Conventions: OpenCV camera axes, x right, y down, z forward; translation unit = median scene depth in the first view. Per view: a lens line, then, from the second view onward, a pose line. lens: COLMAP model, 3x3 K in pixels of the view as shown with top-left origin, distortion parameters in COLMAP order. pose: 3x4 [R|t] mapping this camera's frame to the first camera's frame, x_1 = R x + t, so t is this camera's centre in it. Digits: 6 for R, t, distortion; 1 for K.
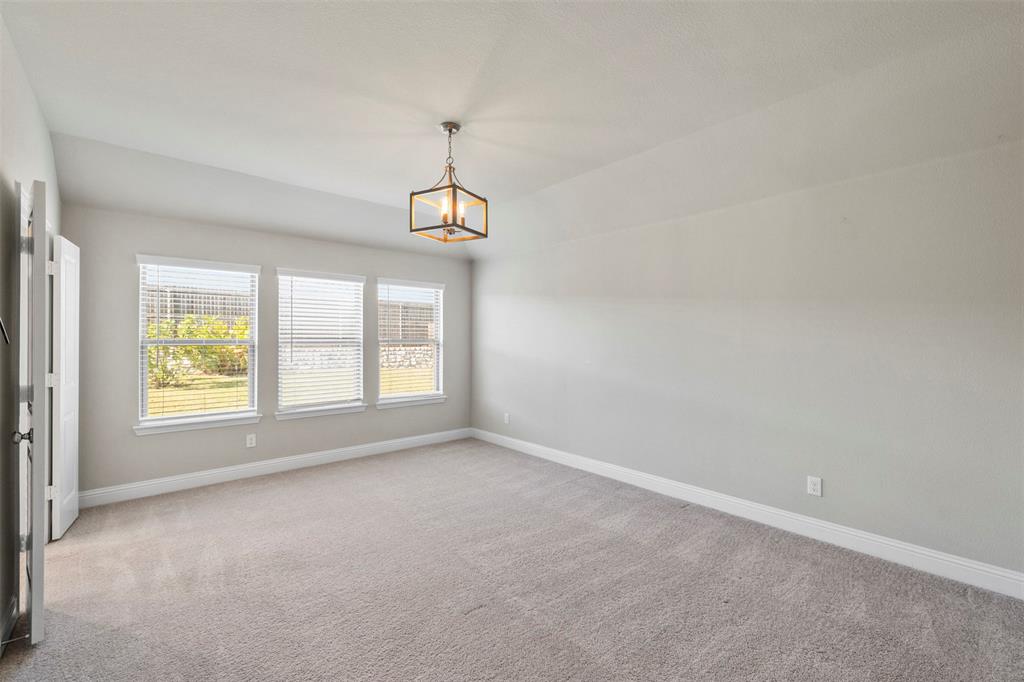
lens RADIAL K [[437.5, 0, 508.9], [0, 437.5, 336.7], [0, 0, 1]] dist [-0.020350, -0.000426]
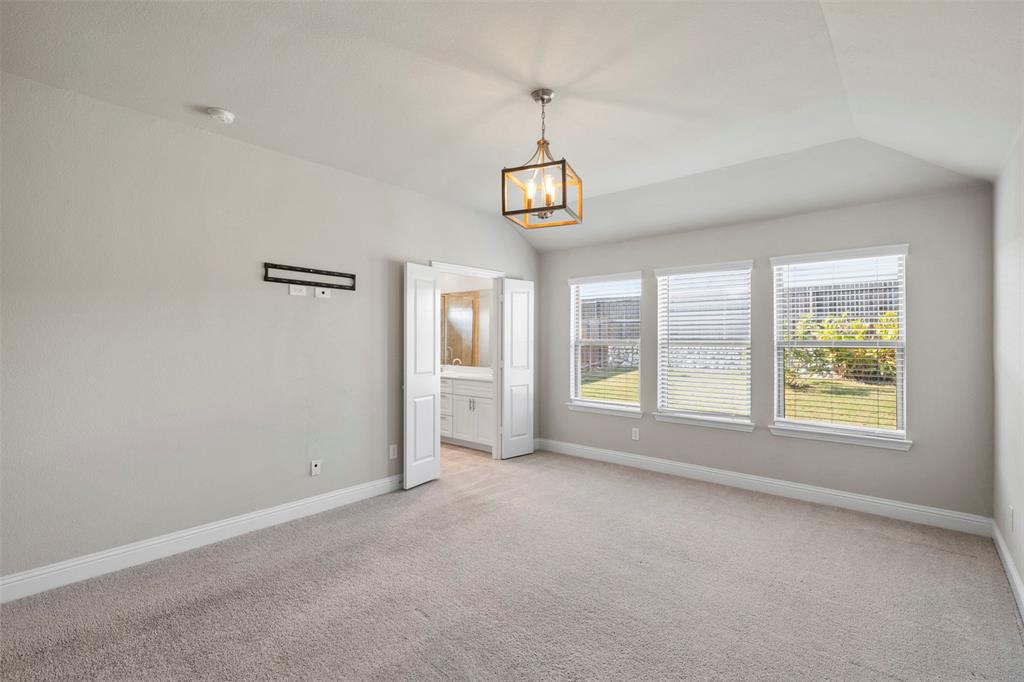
lens RADIAL K [[469.0, 0, 507.1], [0, 469.0, 343.0], [0, 0, 1]] dist [0.017347, -0.000576]
pose [[0.118032, 0.010820, -0.992951, 0.481350], [0.004730, 0.999923, 0.011459, -0.001446], [0.992999, -0.006049, 0.117972, 0.499216]]
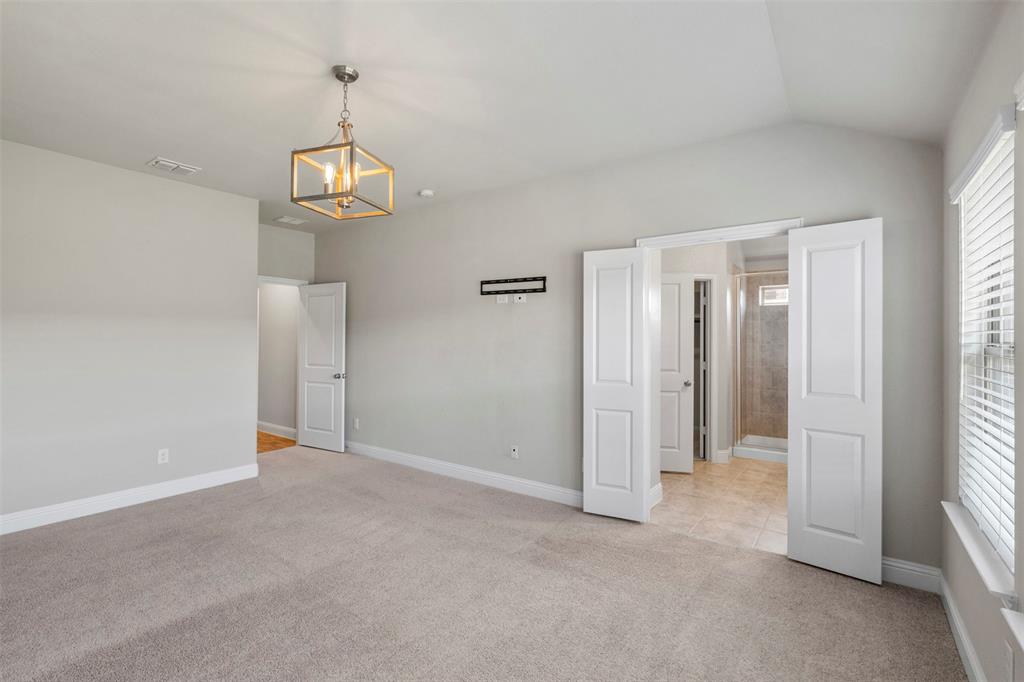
lens RADIAL K [[469.0, 0, 508.3], [0, 469.0, 341.1], [0, 0, 1]] dist [0.017347, -0.000576]
pose [[-0.977192, -0.001634, -0.212350, -0.152378], [-0.000887, 0.999993, -0.003615, 0.006153], [0.212355, -0.003345, -0.977187, 1.167015]]
